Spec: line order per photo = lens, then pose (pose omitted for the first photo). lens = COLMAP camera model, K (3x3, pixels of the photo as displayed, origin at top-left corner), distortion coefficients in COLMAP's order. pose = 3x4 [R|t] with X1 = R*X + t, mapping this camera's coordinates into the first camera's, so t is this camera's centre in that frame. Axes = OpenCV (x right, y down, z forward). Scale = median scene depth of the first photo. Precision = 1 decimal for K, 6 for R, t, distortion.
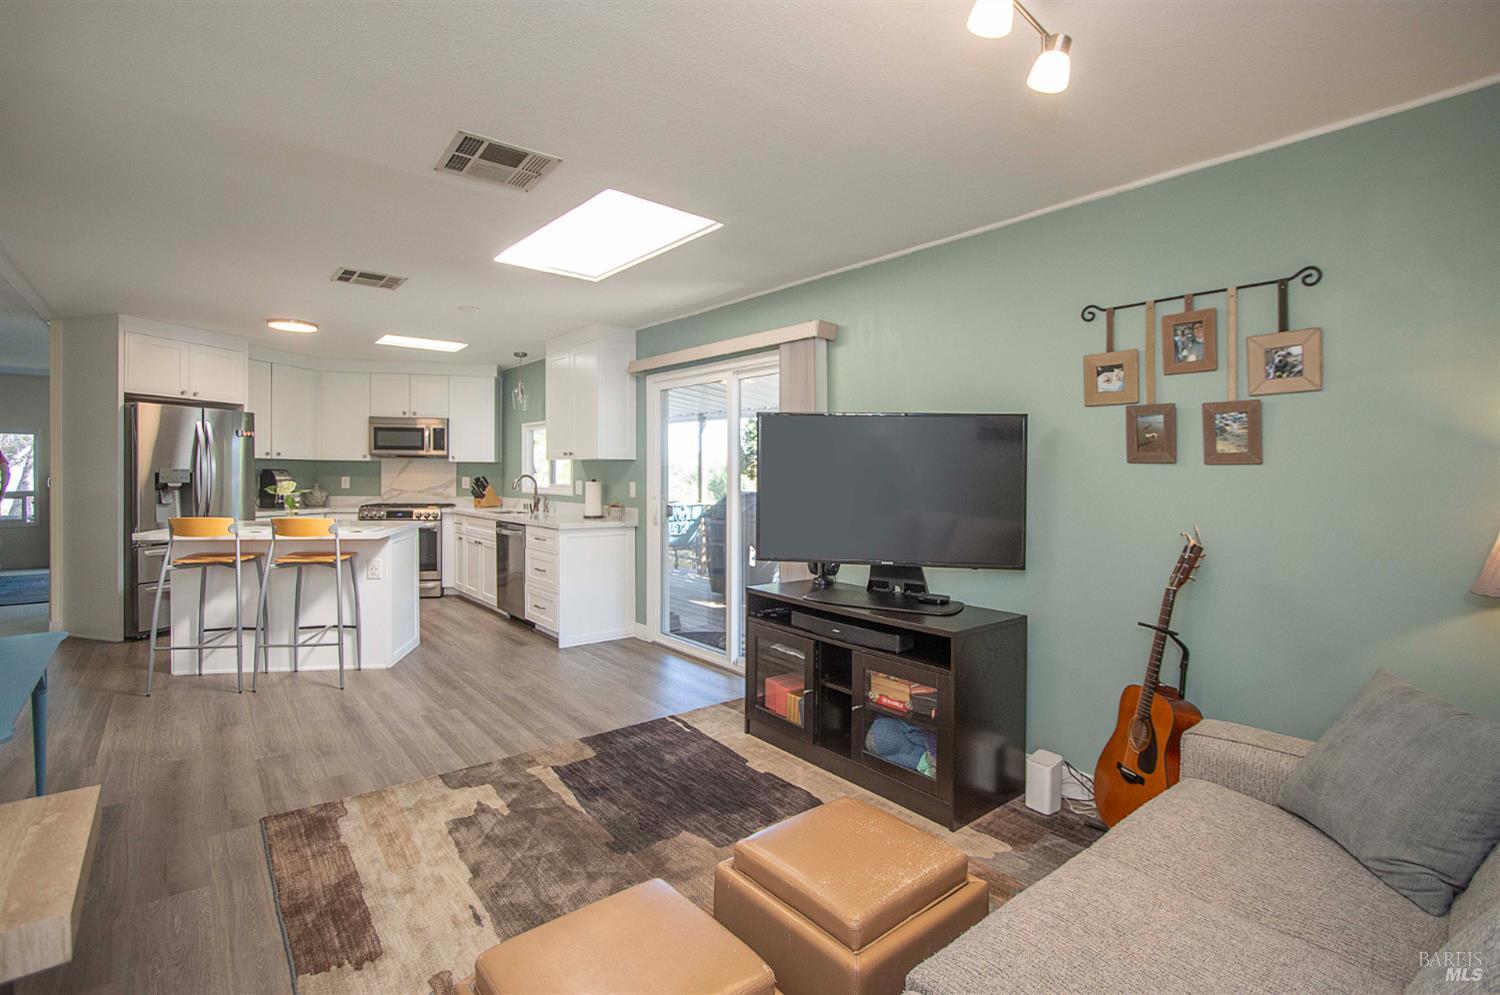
lens RADIAL K [[708.4, 0, 745.1], [0, 708.4, 484.2], [0, 0, 1]] dist [-0.021382, 0.001429]
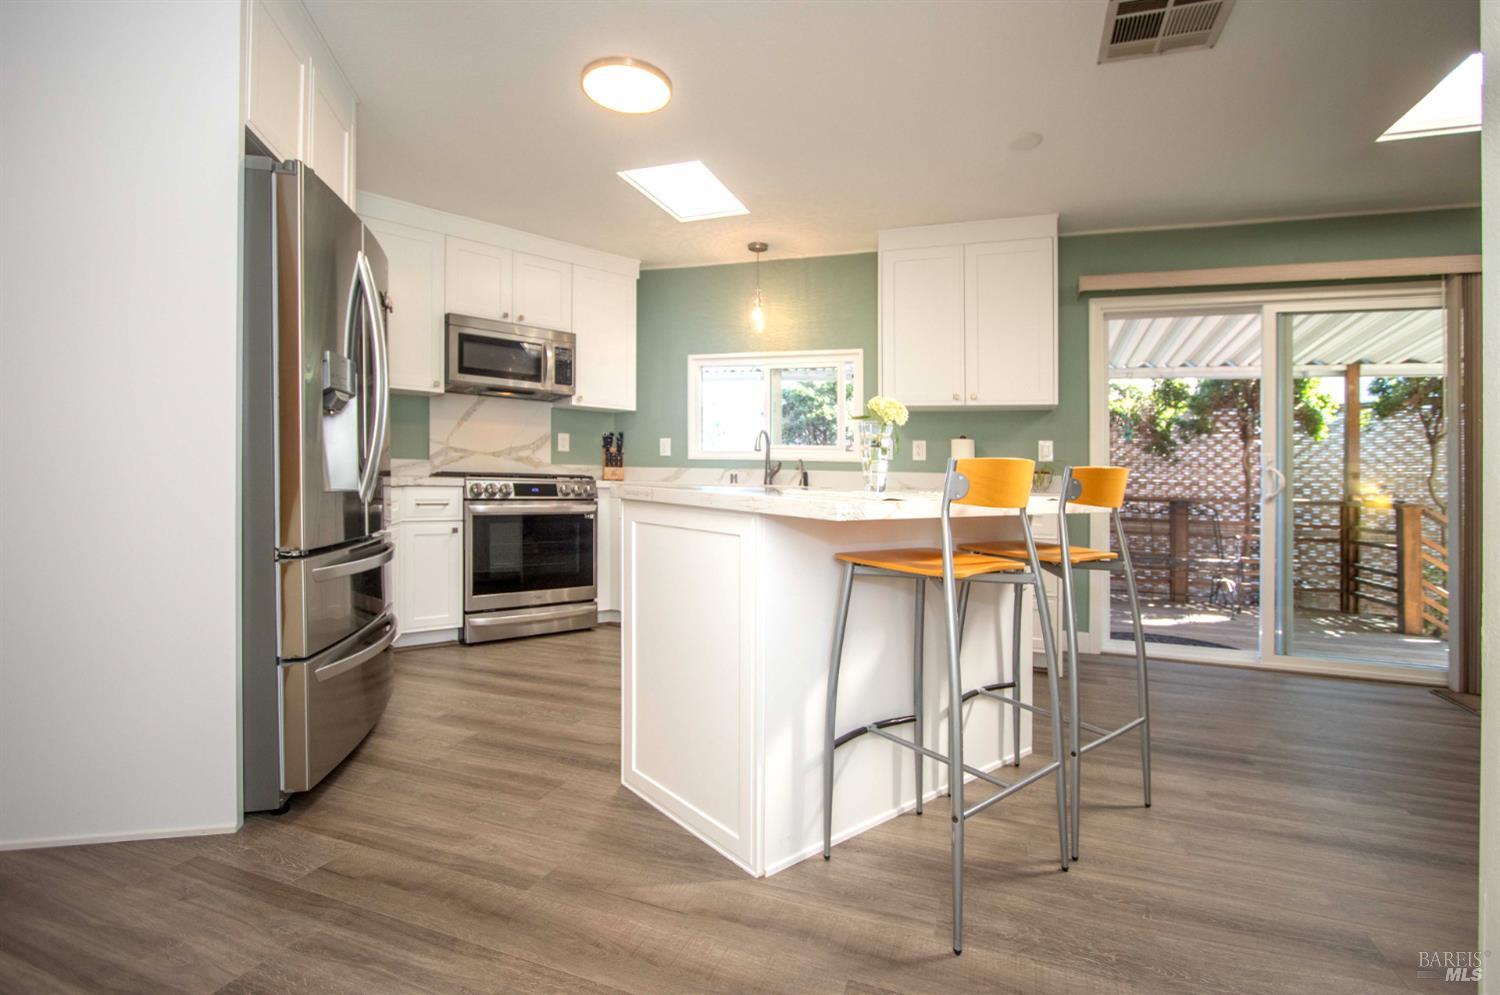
lens RADIAL K [[708.4, 0, 721.8], [0, 708.4, 486.9], [0, 0, 1]] dist [-0.021382, 0.001429]
pose [[0.856139, 0.008201, 0.516680, -0.757136], [-0.011111, 0.999935, 0.002538, 0.043025], [-0.516626, -0.007914, 0.856175, 0.498985]]
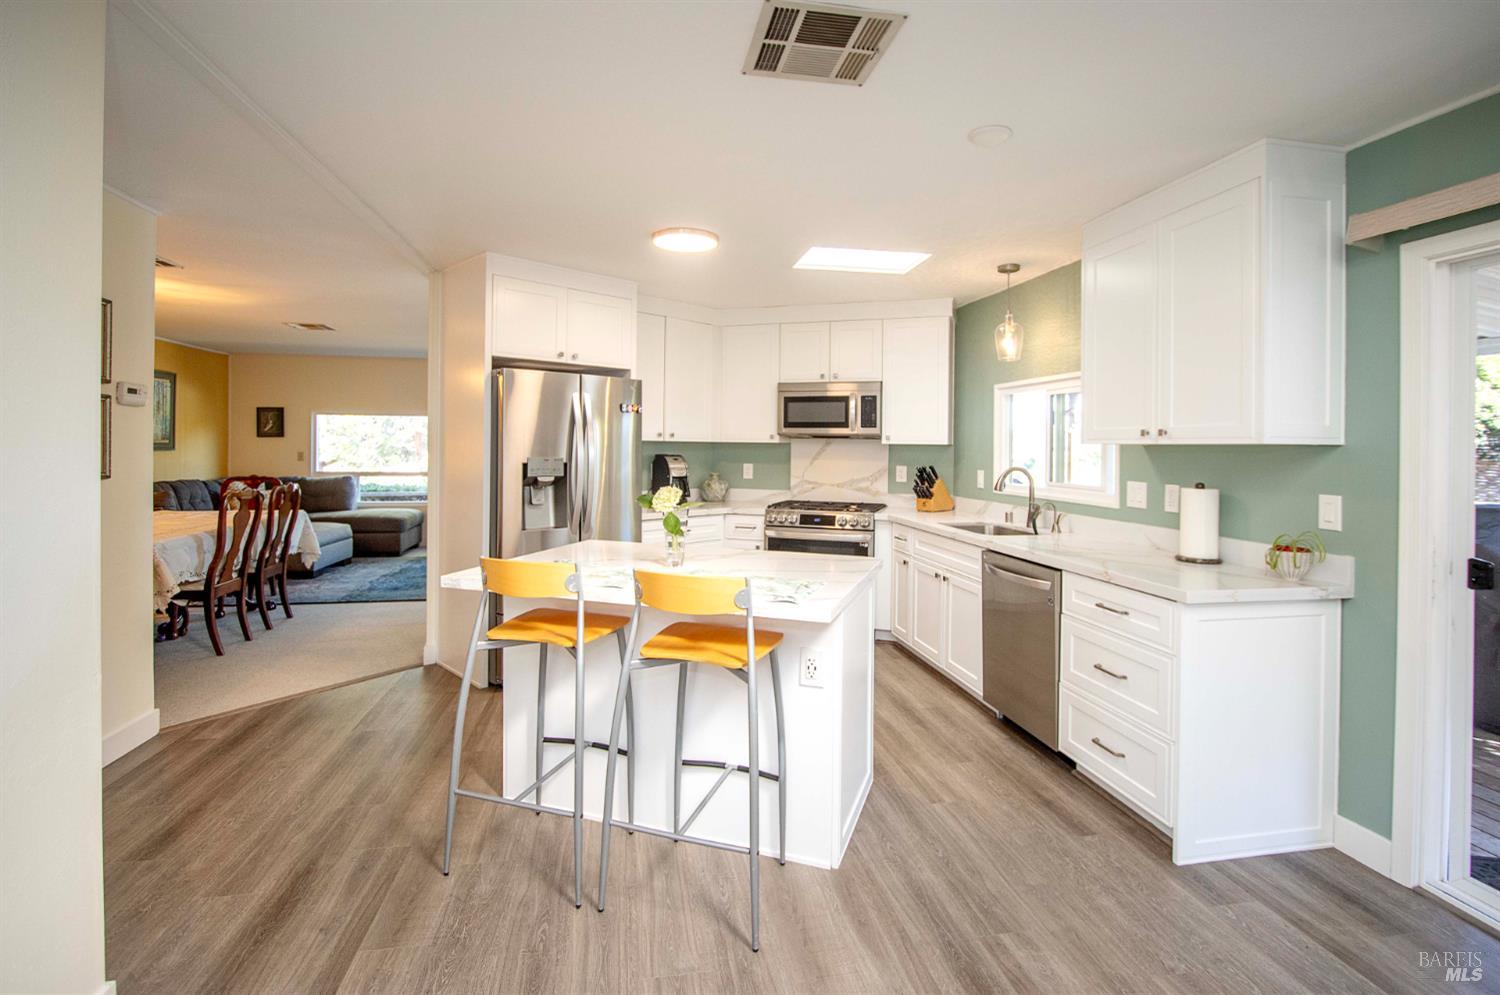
lens RADIAL K [[708.4, 0, 766.0], [0, 708.4, 449.0], [0, 0, 1]] dist [-0.021382, 0.001429]
pose [[0.888557, 0.002133, -0.458761, -0.246269], [-0.008746, 0.999886, -0.012291, -0.021311], [0.458682, 0.014934, 0.888475, 0.404987]]
